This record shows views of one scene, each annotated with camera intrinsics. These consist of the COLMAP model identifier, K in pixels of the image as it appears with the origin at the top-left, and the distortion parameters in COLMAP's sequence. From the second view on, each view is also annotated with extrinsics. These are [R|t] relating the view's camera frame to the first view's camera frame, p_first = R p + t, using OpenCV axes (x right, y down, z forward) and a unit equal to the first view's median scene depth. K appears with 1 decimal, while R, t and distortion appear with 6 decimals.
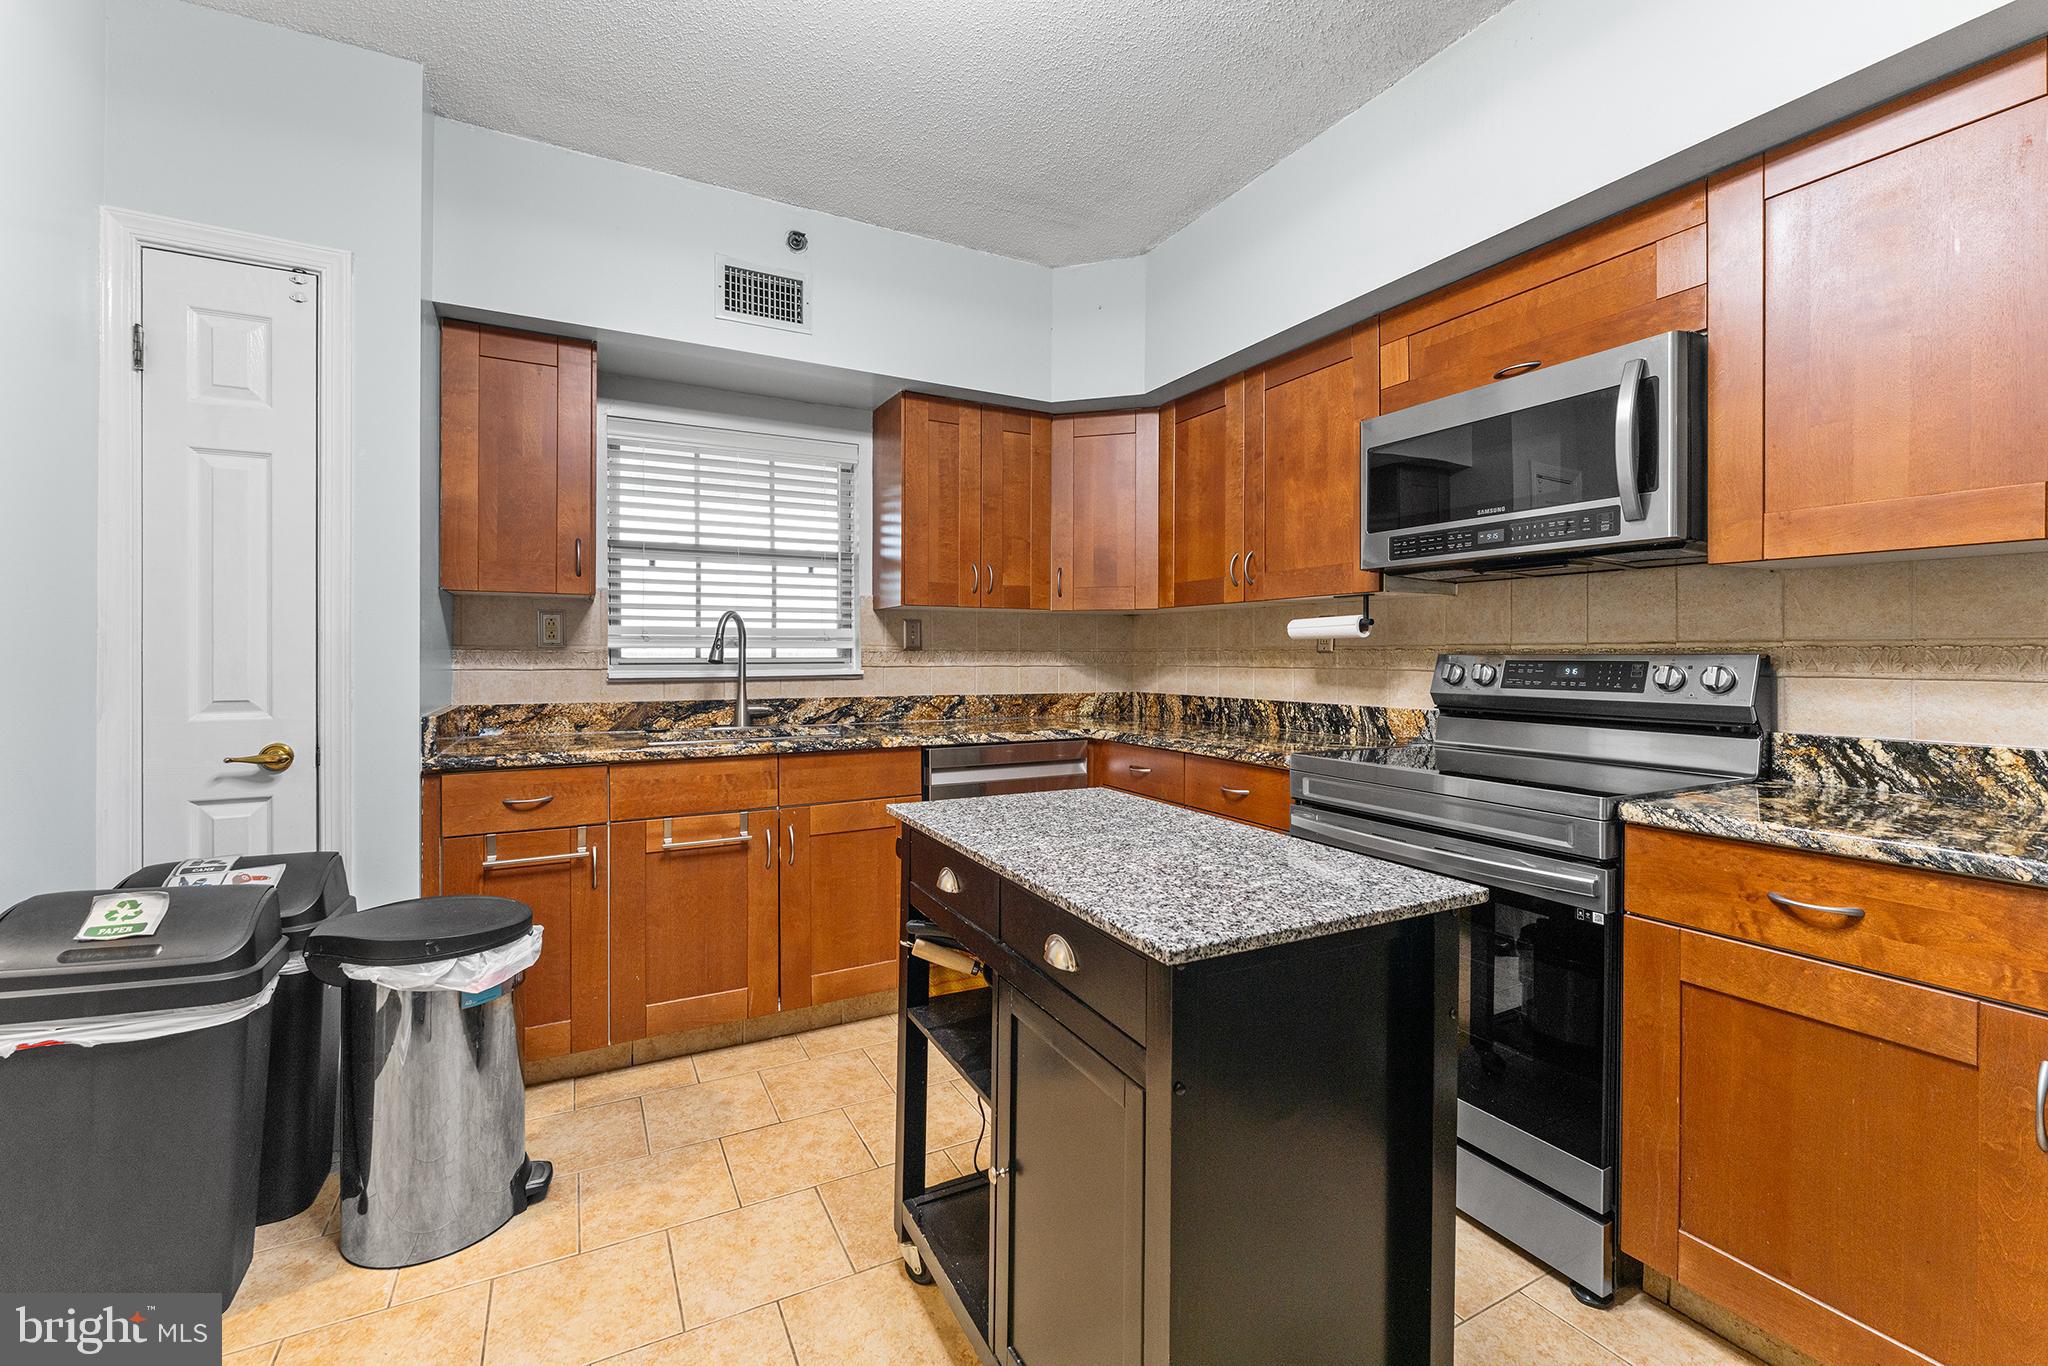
lens RADIAL K [[857.5, 0, 1024.0], [0, 857.5, 654.7], [0, 0, 1]] dist [-0.000280, -0.000127]
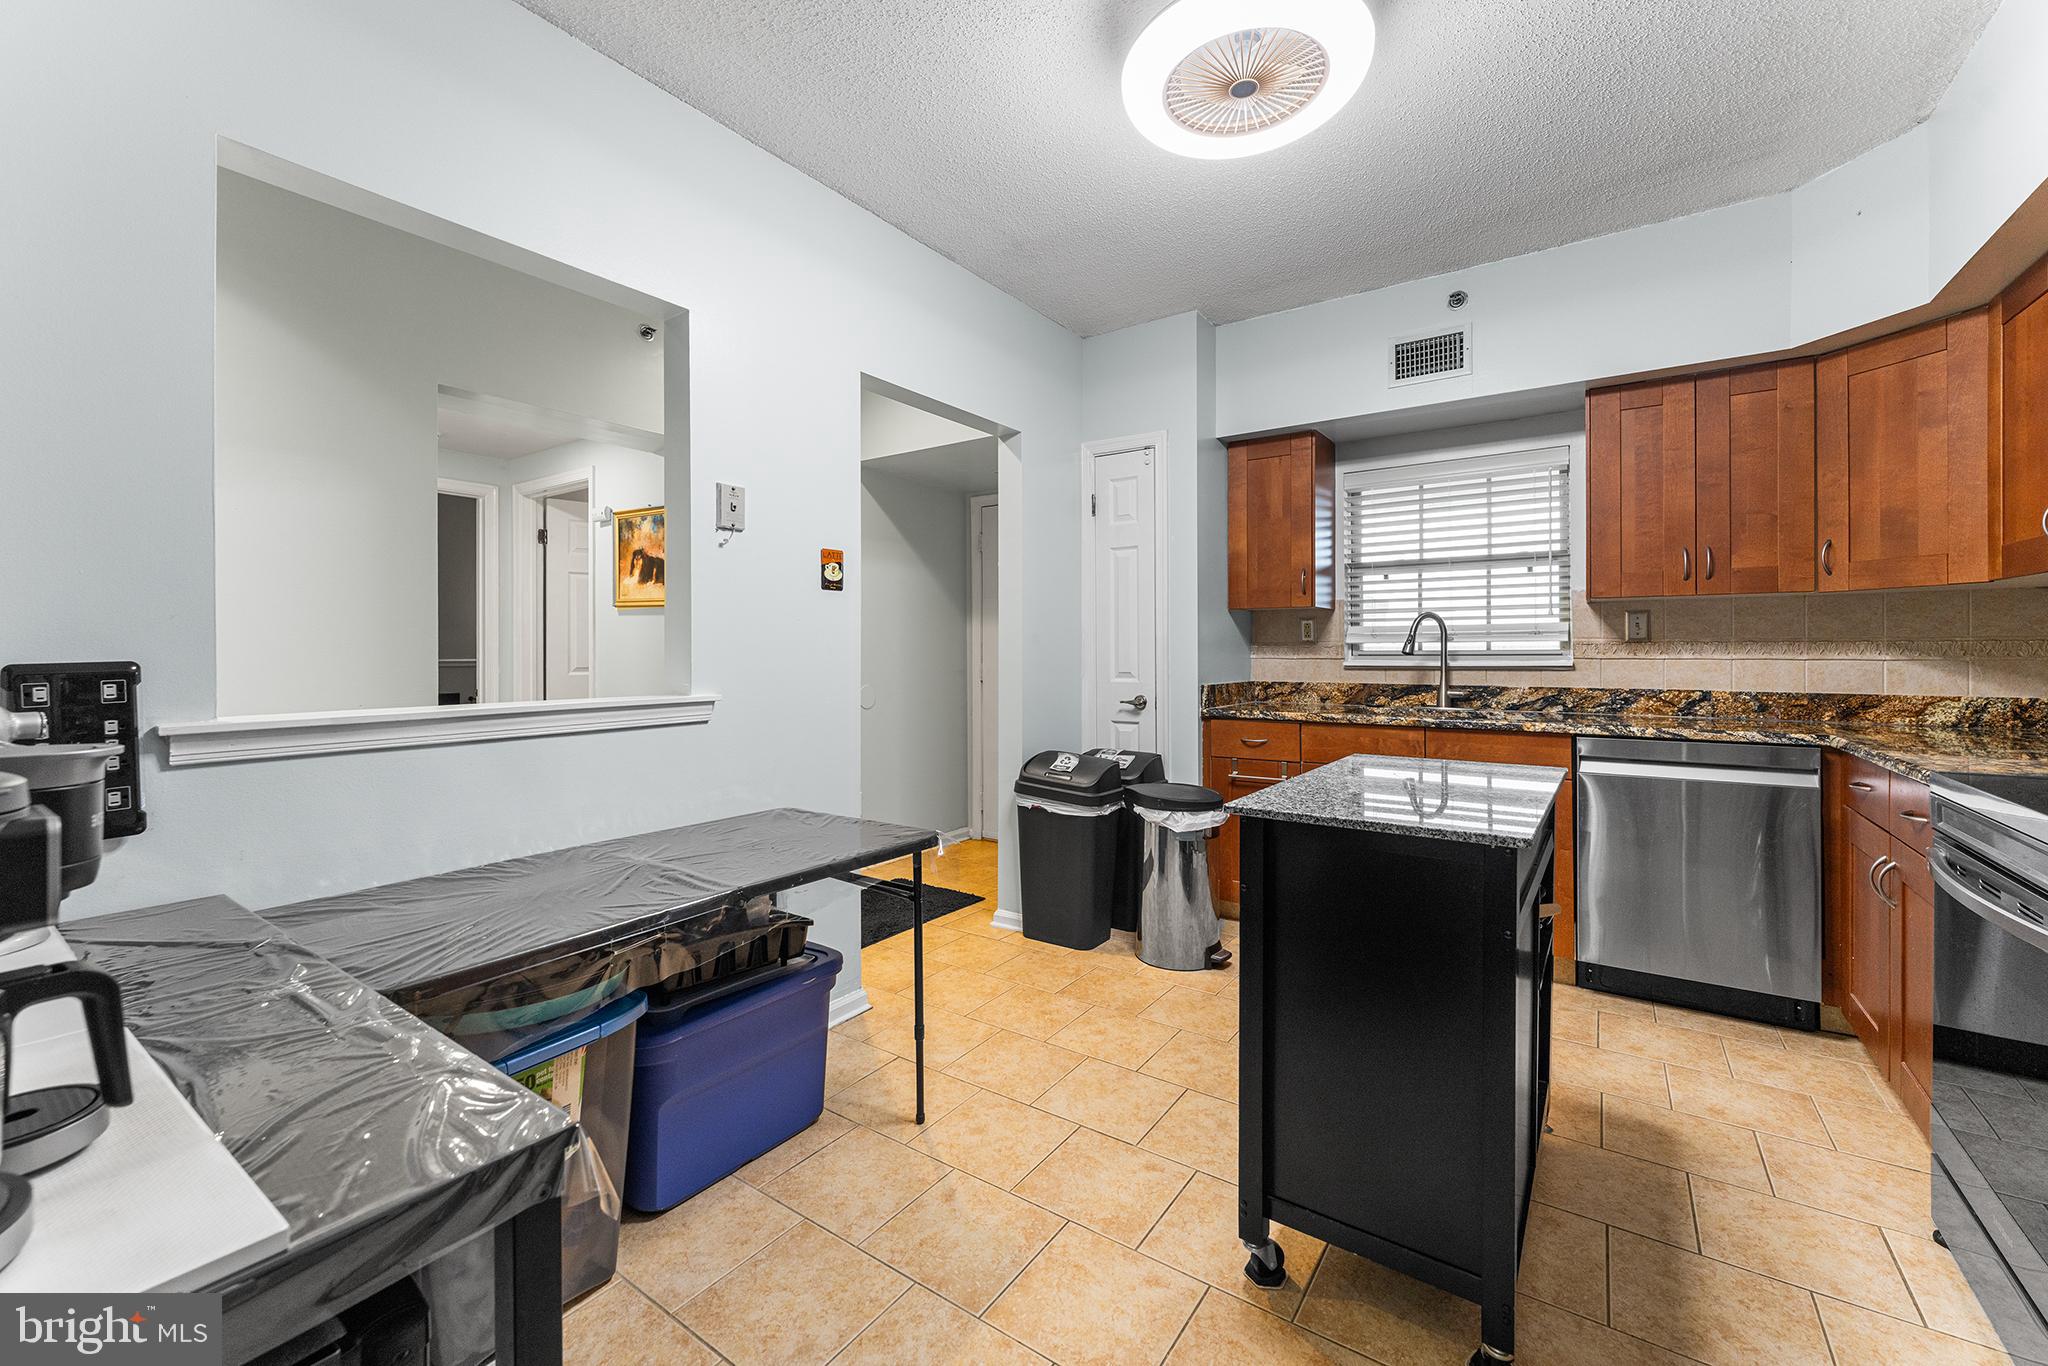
lens RADIAL K [[820.3, 0, 1019.2], [0, 820.3, 655.6], [0, 0, 1]] dist [-0.000086, -0.000236]
pose [[0.449819, 0.002796, -0.893115, 0.443325], [0.003993, 0.999979, 0.005142, 0.002723], [0.893111, -0.005879, 0.449799, -0.052126]]
